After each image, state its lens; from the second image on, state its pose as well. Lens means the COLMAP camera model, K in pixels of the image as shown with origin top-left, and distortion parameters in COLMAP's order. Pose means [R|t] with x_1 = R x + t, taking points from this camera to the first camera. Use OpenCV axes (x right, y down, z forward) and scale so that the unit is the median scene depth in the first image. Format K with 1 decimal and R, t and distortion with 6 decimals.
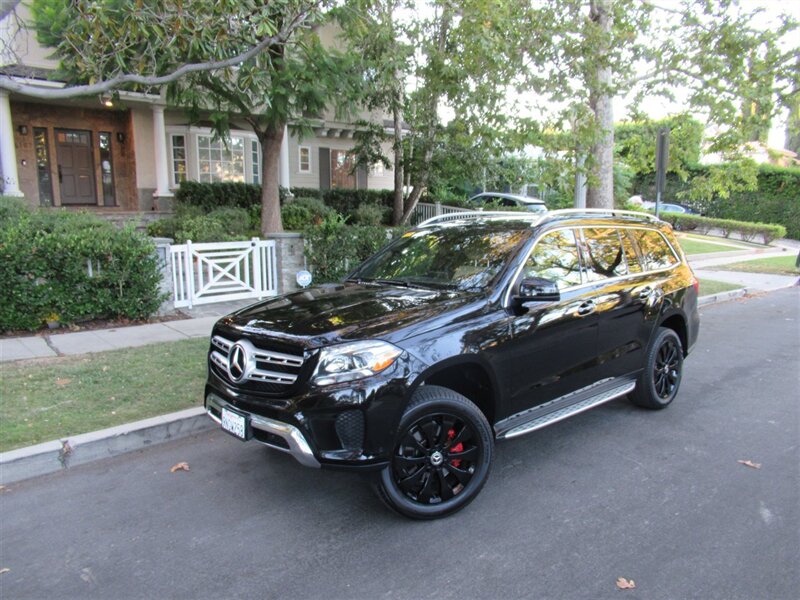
lens RADIAL K [[632.9, 0, 397.5], [0, 632.9, 300.8], [0, 0, 1]] dist [-0.006352, 0.000043]
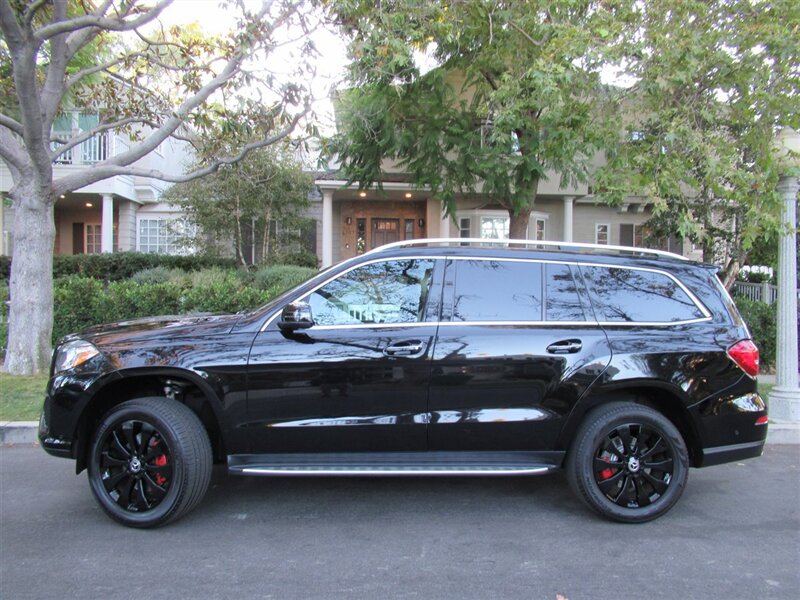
lens RADIAL K [[632.9, 0, 400.1], [0, 632.9, 297.1], [0, 0, 1]] dist [-0.006352, 0.000043]
pose [[0.778714, 0.012810, -0.627248, 0.688201], [-0.110837, 0.986875, -0.117447, 0.037307], [0.617511, 0.160980, 0.769913, 0.292951]]
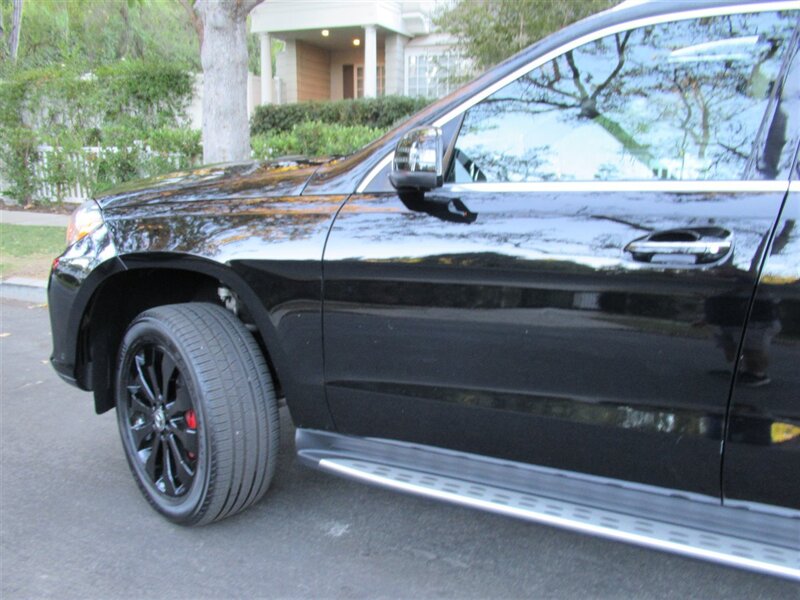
lens RADIAL K [[672.0, 0, 399.4], [0, 672.0, 298.7], [0, 0, 1]] dist [-0.004268, -0.003634]
pose [[0.404101, 0.204468, -0.891569, 0.463222], [-0.156896, 0.975745, 0.152660, 0.006532], [0.901158, 0.078193, 0.426379, 0.618857]]
